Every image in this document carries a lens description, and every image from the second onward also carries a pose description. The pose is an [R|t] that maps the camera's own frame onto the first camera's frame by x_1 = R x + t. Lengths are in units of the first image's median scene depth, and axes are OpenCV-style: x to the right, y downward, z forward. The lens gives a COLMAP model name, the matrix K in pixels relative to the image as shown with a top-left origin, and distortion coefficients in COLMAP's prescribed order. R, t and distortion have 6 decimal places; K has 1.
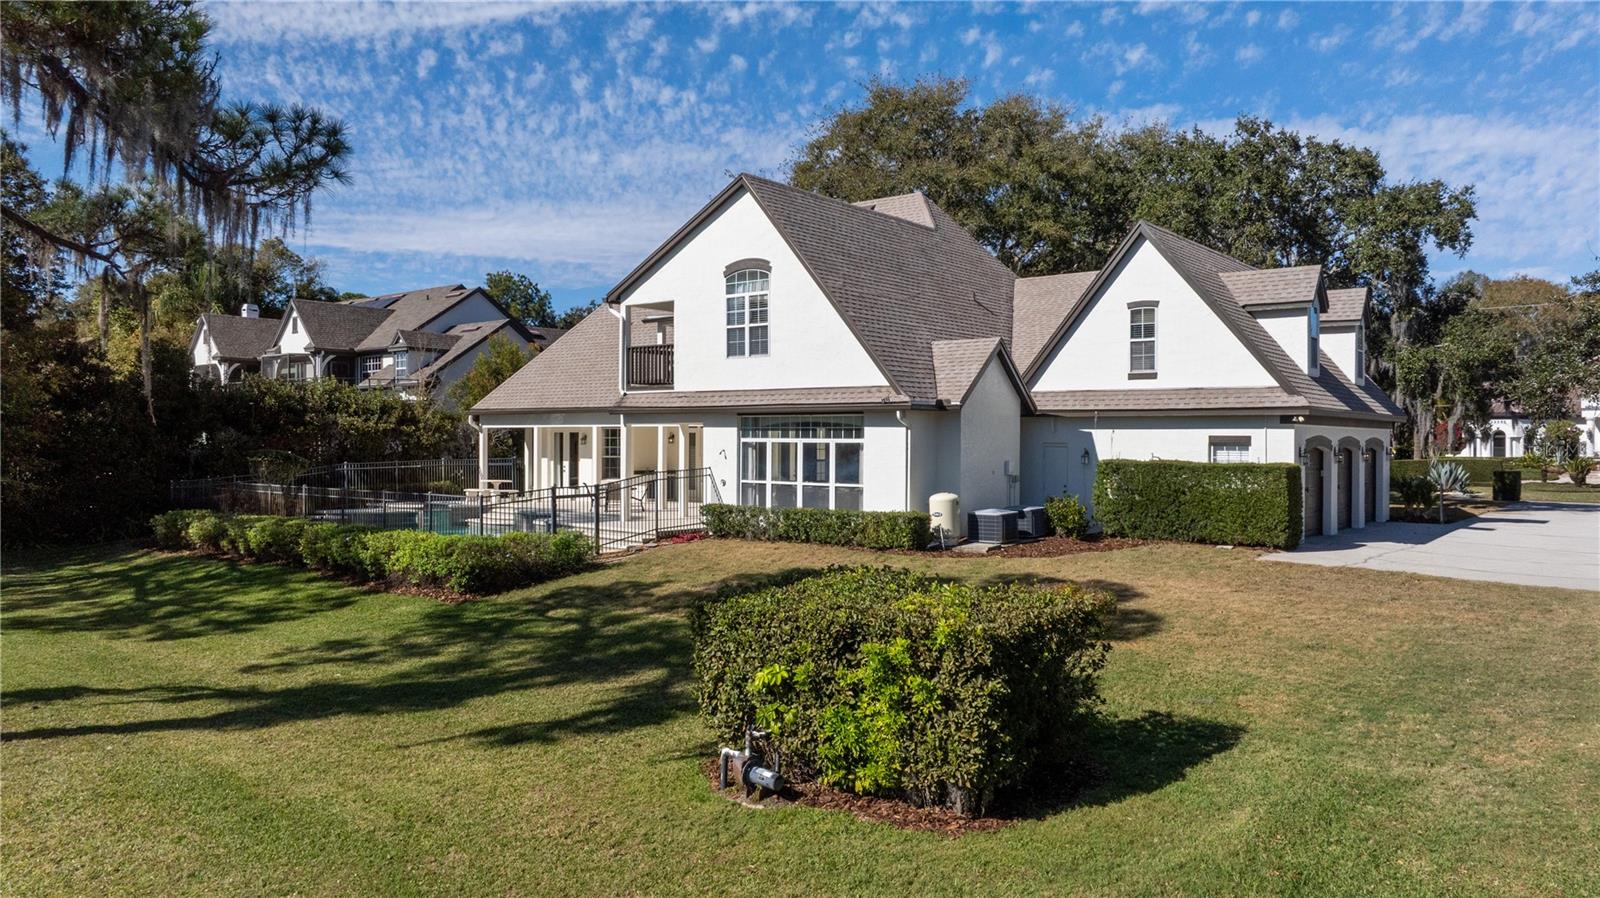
lens RADIAL K [[1137.5, 0, 800.0], [0, 1137.5, 449.0], [0, 0, 1]] dist [-0.006762, -0.002188]
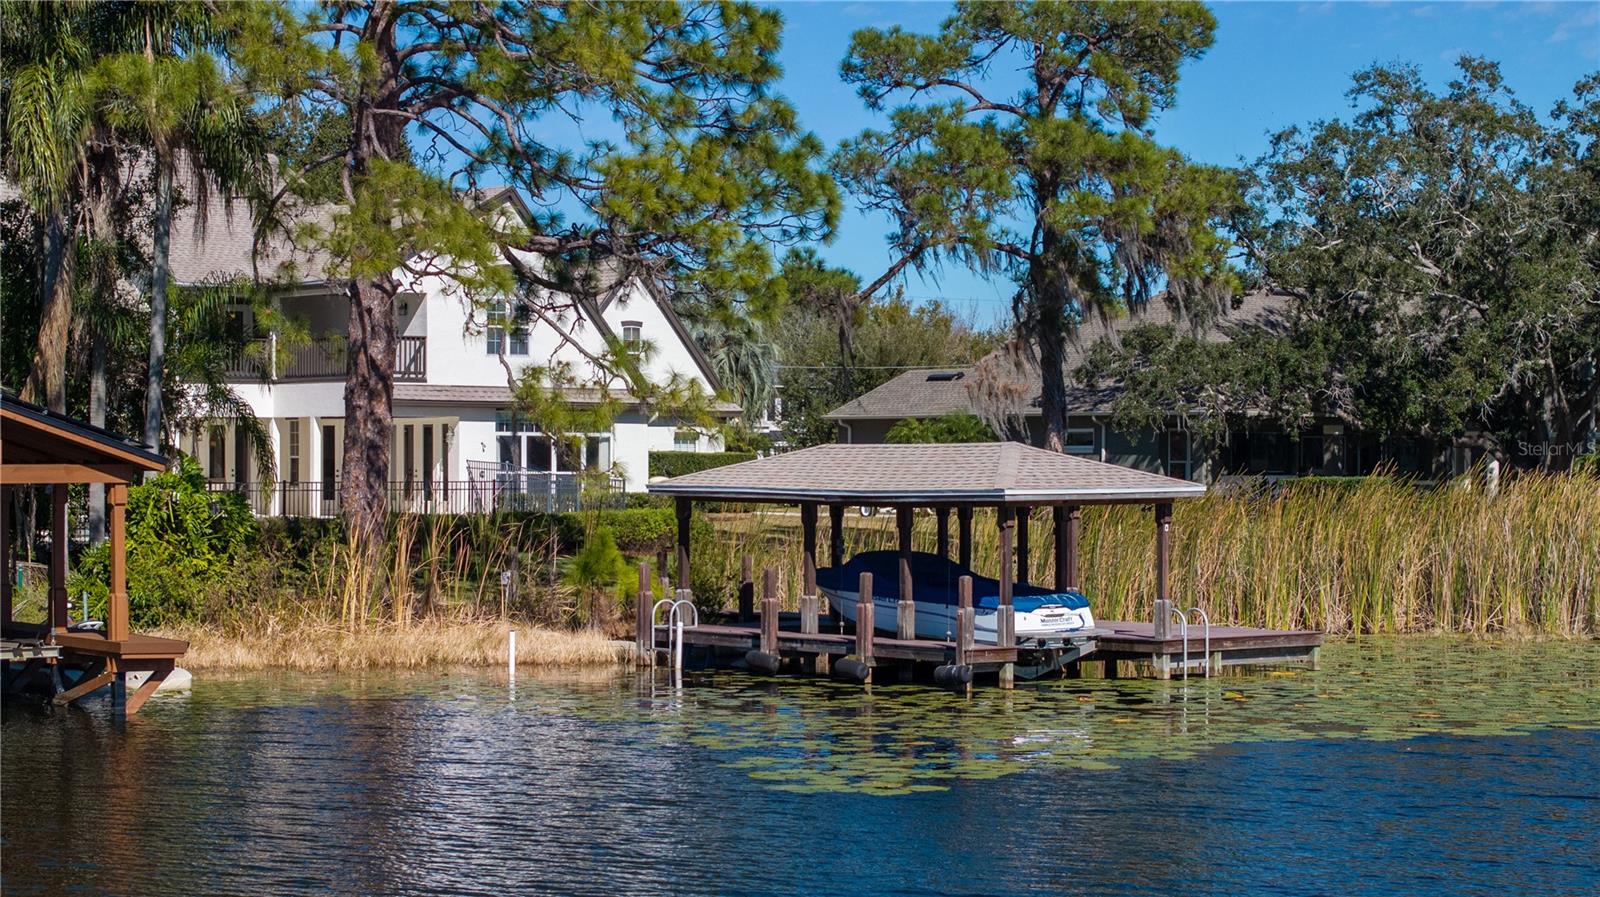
lens RADIAL K [[3441.1, 0, 800.0], [0, 3441.1, 448.5], [0, 0, 1]] dist [-0.045509, -0.149137]
pose [[0.217685, -0.000058, 0.976019, -3.176865], [0.003763, 0.999993, -0.000780, 0.009871], [-0.976012, 0.003842, 0.217684, 0.021434]]
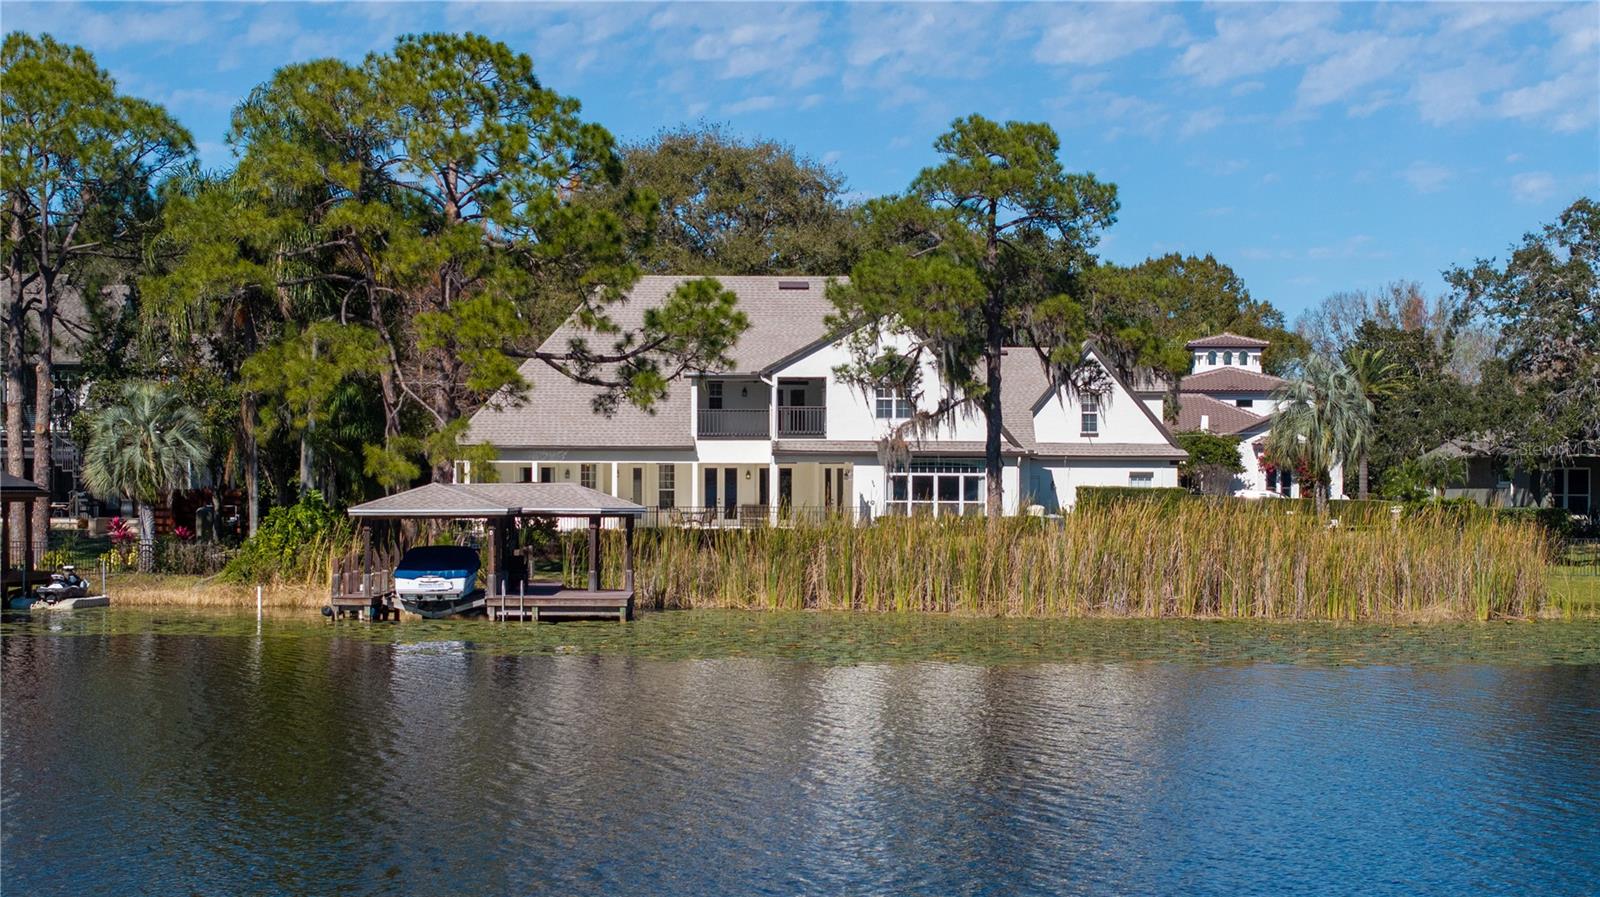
lens RADIAL K [[3441.1, 0, 800.0], [0, 3441.1, 448.5], [0, 0, 1]] dist [-0.045509, -0.149137]
pose [[0.762281, 0.005971, 0.647219, -3.122336], [0.005168, 0.999869, -0.015311, 0.027665], [-0.647226, 0.015016, 0.762150, -2.423140]]
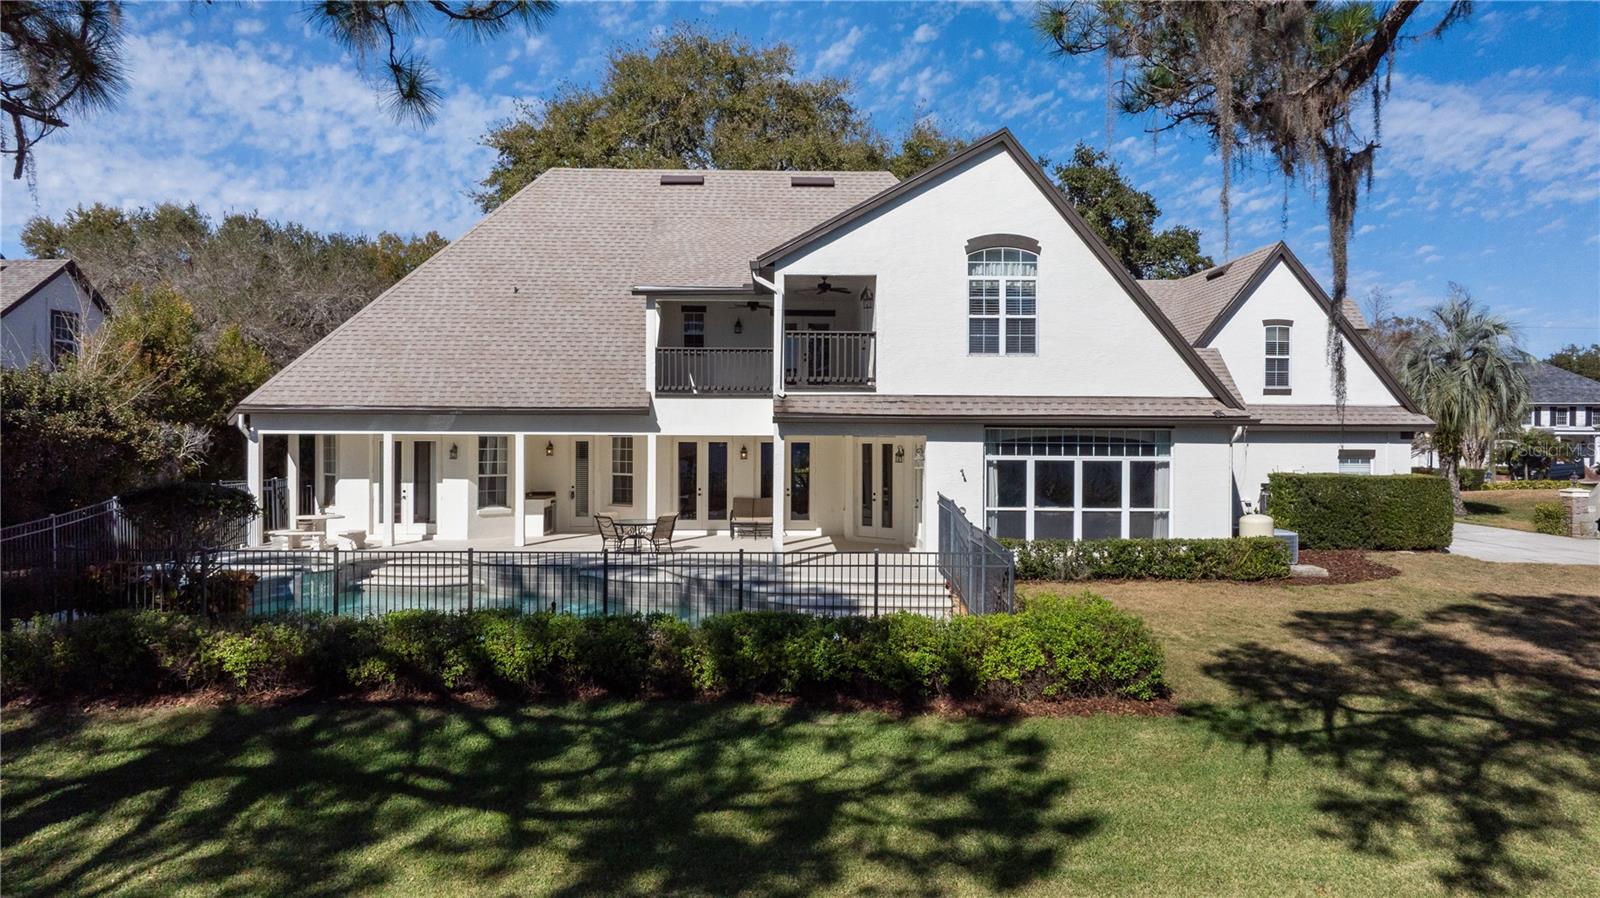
lens RADIAL K [[1137.5, 0, 800.0], [0, 1137.5, 449.0], [0, 0, 1]] dist [-0.006762, -0.002188]
pose [[0.766986, -0.007614, 0.641619, -0.679898], [0.003729, 0.999966, 0.007409, -0.020815], [-0.641653, -0.003290, 0.766988, 0.472919]]
